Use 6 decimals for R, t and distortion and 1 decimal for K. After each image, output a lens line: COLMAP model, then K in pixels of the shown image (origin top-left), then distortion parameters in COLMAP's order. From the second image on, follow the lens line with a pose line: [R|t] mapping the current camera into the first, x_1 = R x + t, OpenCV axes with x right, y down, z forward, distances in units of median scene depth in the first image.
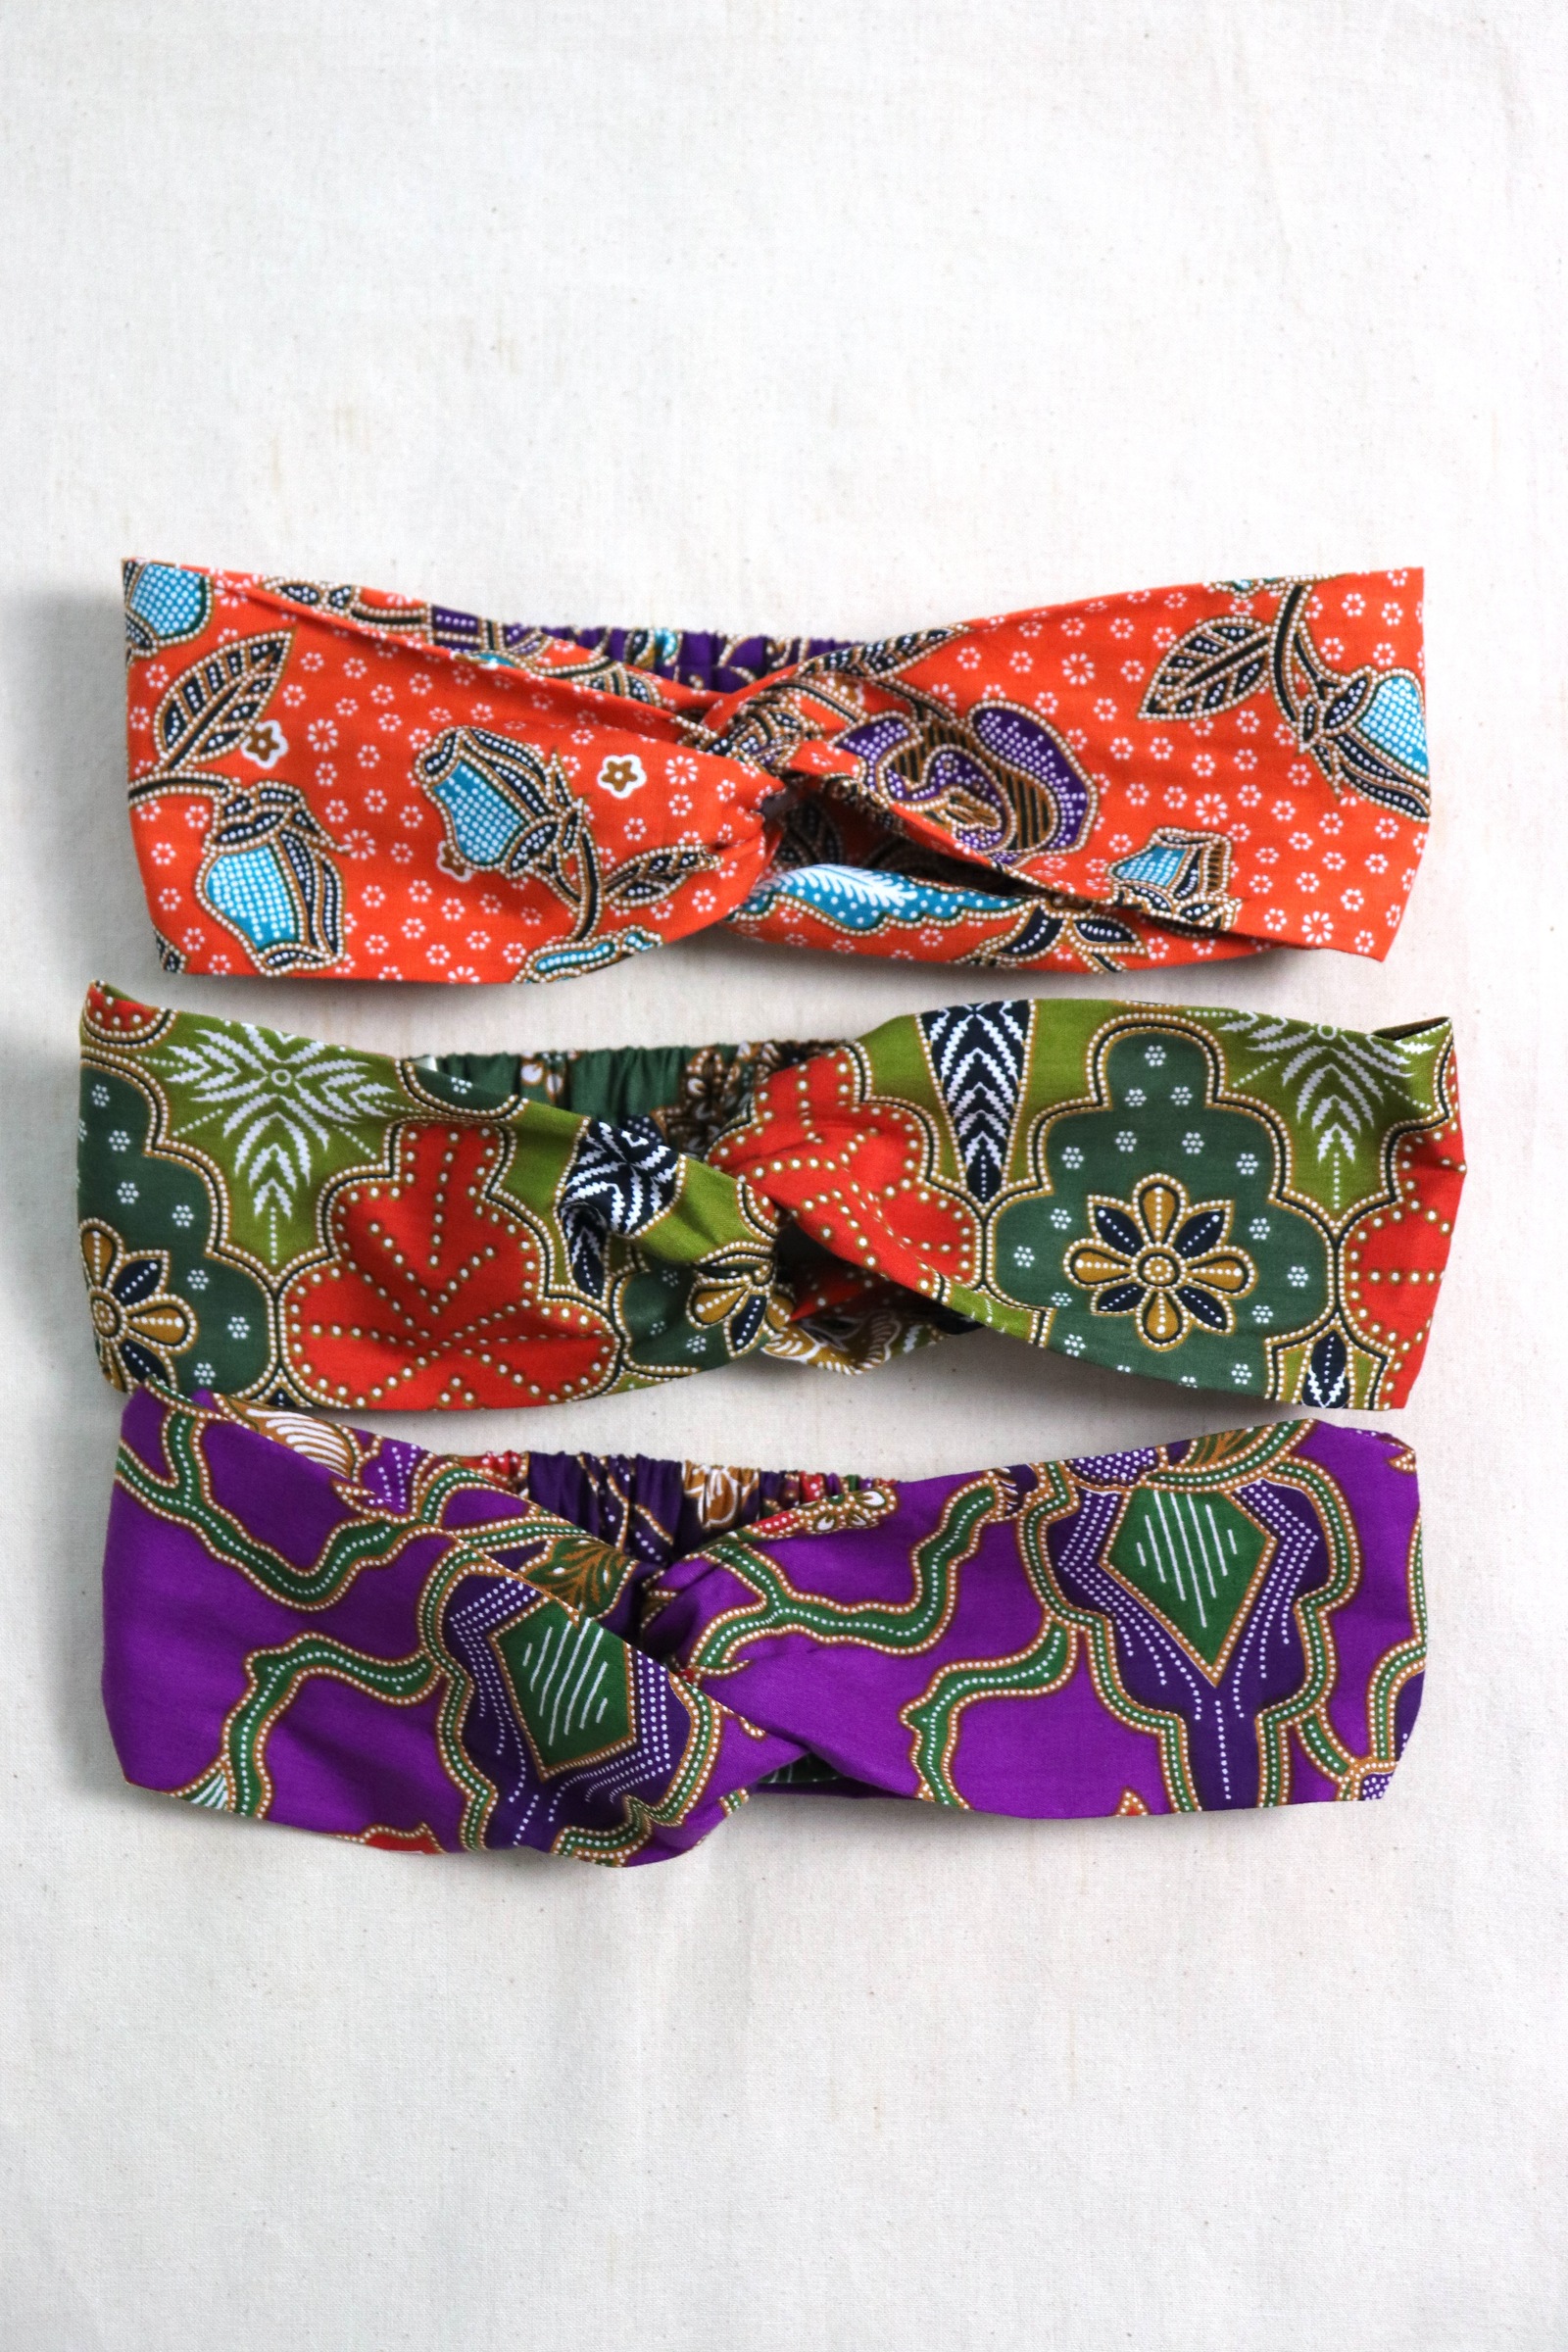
lens RADIAL K [[3898.2, 0, 790.0], [0, 3898.2, 1167.8], [0, 0, 1]] dist [0.112741, -0.027650]
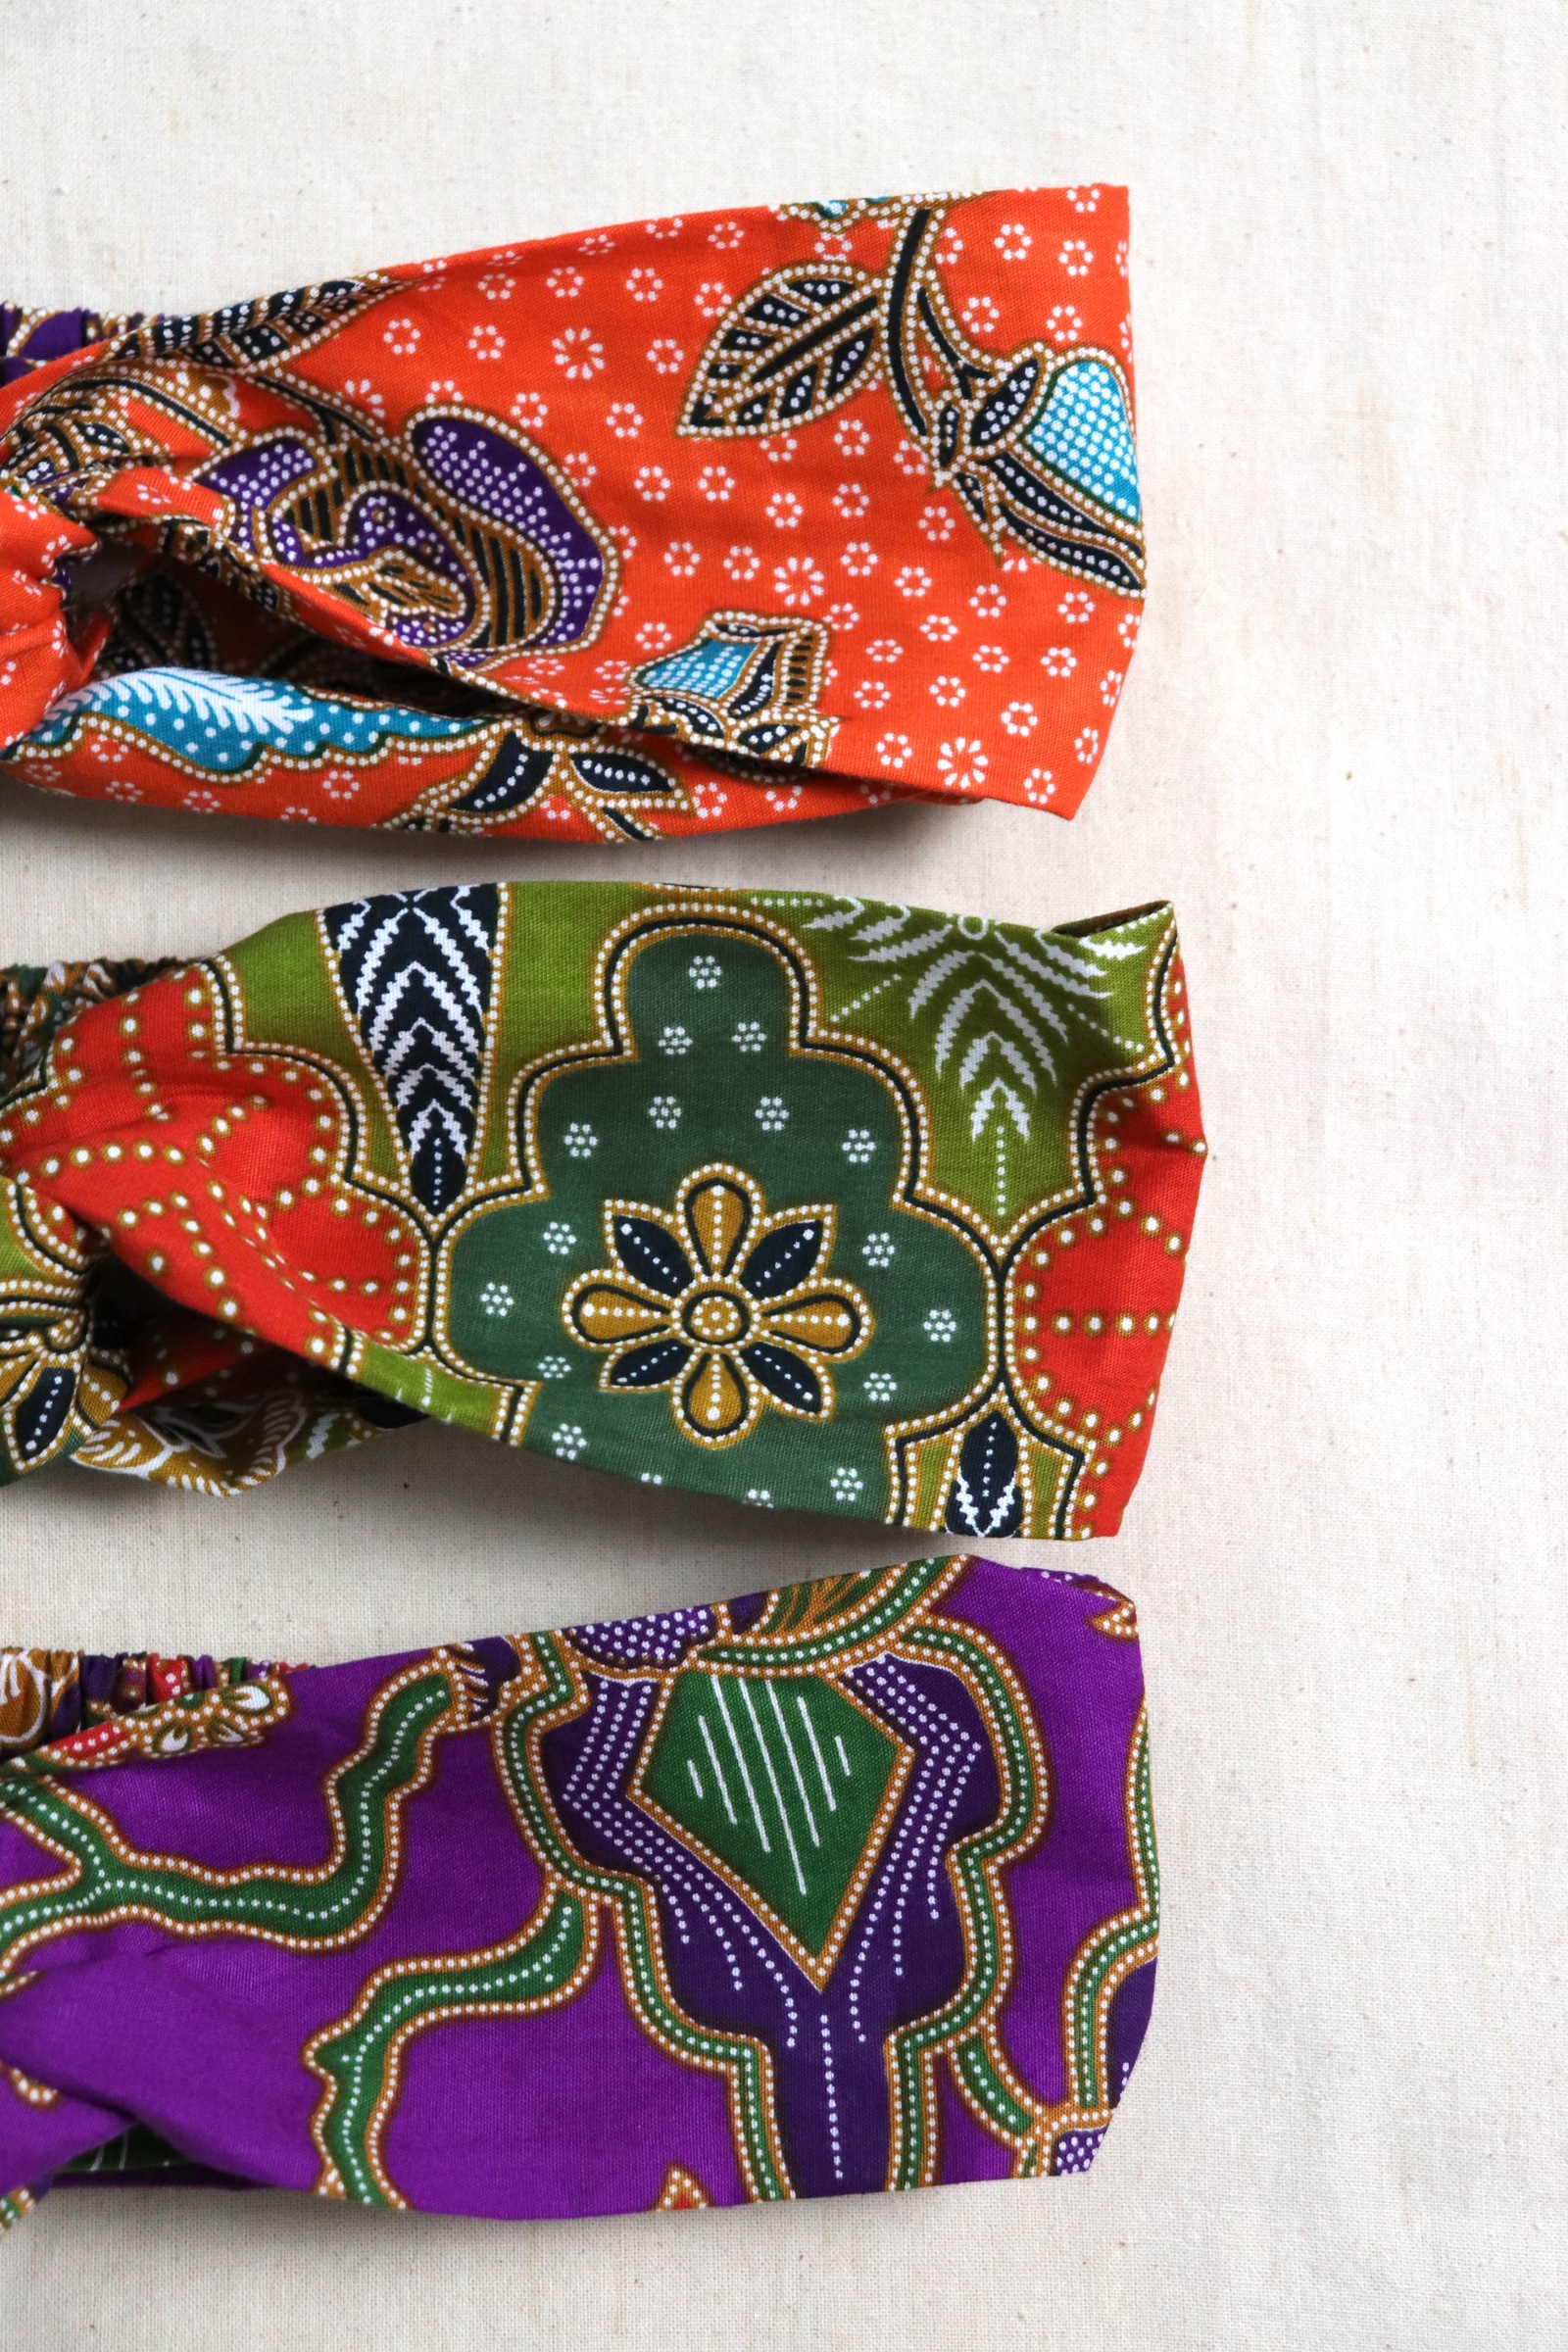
lens RADIAL K [[4443.5, 0, 784.0], [0, 4443.5, 1176.0], [0, 0, 1]] dist [0.138162, 0.541087]
pose [[0.999564, -0.012559, 0.026712, 0.086520], [0.013065, 0.999737, -0.018869, 0.017061], [-0.026468, 0.019209, 0.999465, 0.293720]]
